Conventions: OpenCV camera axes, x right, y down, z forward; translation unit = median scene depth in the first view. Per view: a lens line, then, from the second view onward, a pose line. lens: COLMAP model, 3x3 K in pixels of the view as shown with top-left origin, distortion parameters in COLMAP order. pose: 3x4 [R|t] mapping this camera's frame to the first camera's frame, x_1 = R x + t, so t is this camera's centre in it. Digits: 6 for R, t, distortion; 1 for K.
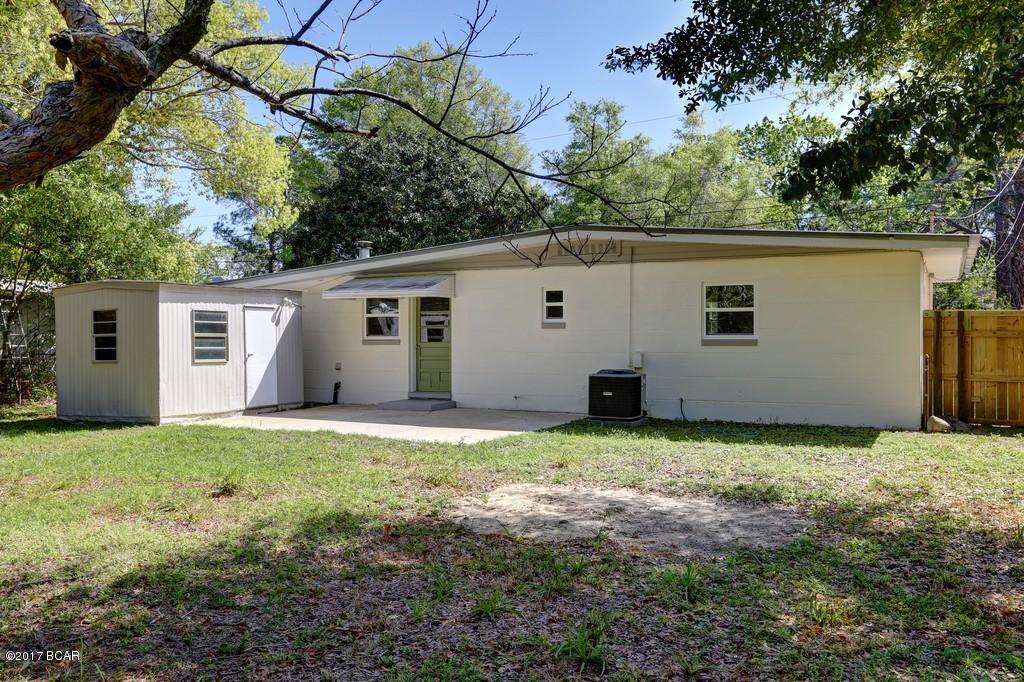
lens RADIAL K [[924.6, 0, 512.6], [0, 924.6, 342.1], [0, 0, 1]] dist [-0.000034, 0.004408]
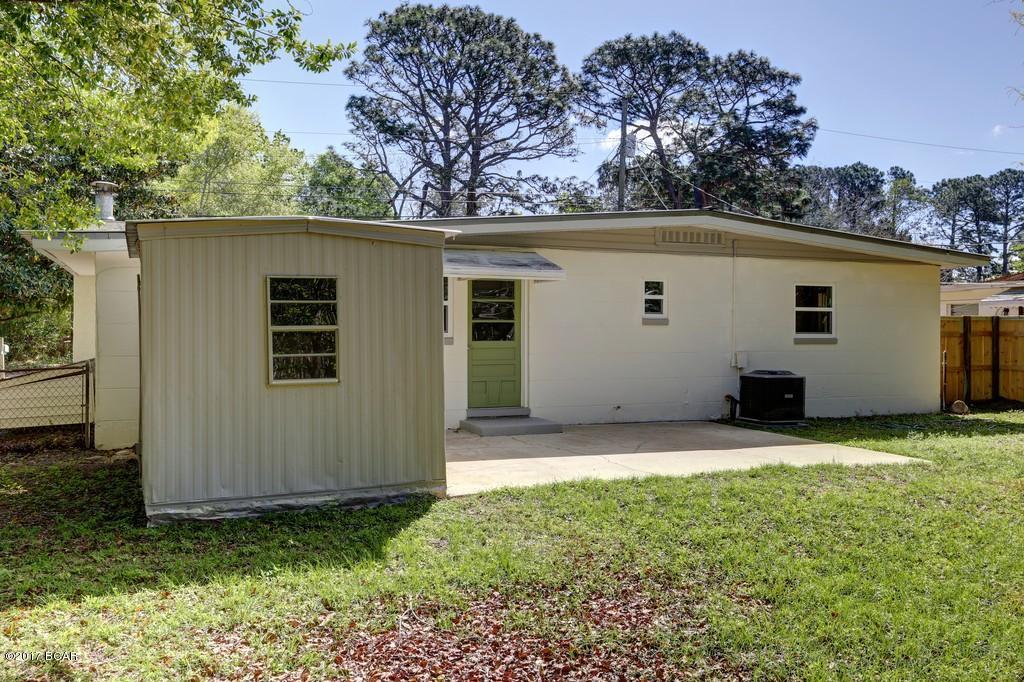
lens RADIAL K [[924.6, 0, 512.3], [0, 924.6, 340.8], [0, 0, 1]] dist [-0.000034, 0.004408]
pose [[0.617252, -0.001613, 0.786764, -0.758208], [-0.000780, 0.999996, 0.002662, -0.002381], [-0.786765, -0.002257, 0.617248, 0.603130]]
